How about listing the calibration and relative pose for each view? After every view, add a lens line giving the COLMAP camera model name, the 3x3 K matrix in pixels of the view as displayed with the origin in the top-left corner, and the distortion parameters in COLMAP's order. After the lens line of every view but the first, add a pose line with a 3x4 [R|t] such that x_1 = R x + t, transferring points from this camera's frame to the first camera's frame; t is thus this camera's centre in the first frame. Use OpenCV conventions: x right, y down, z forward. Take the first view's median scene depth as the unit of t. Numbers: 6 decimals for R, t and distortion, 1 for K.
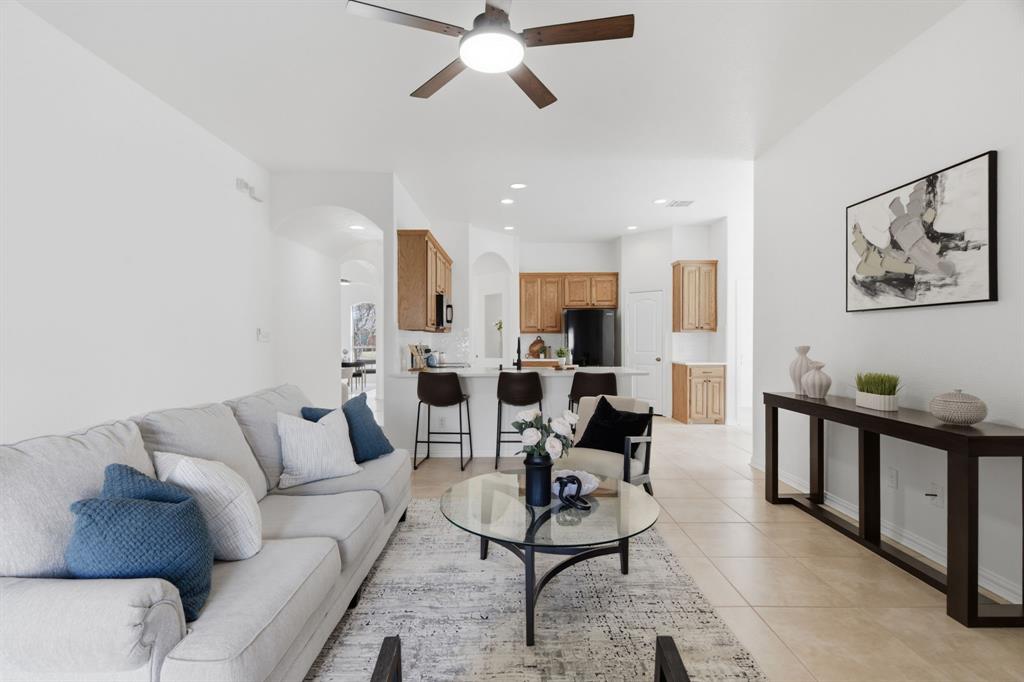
lens RADIAL K [[467.0, 0, 511.2], [0, 467.0, 340.3], [0, 0, 1]] dist [0.003422, -0.003041]
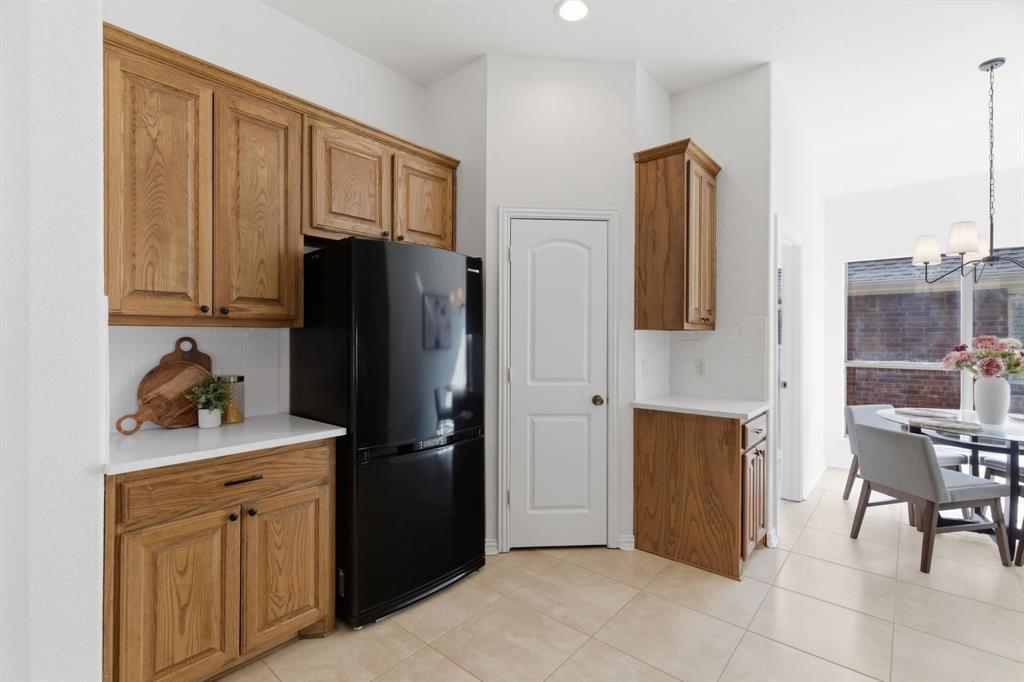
lens RADIAL K [[467.0, 0, 497.8], [0, 467.0, 337.2], [0, 0, 1]] dist [0.003422, -0.003041]
pose [[0.654015, 0.003711, 0.756473, -0.021423], [-0.001774, 0.999993, -0.003371, -0.008448], [-0.756480, 0.000862, 0.654017, 0.748776]]
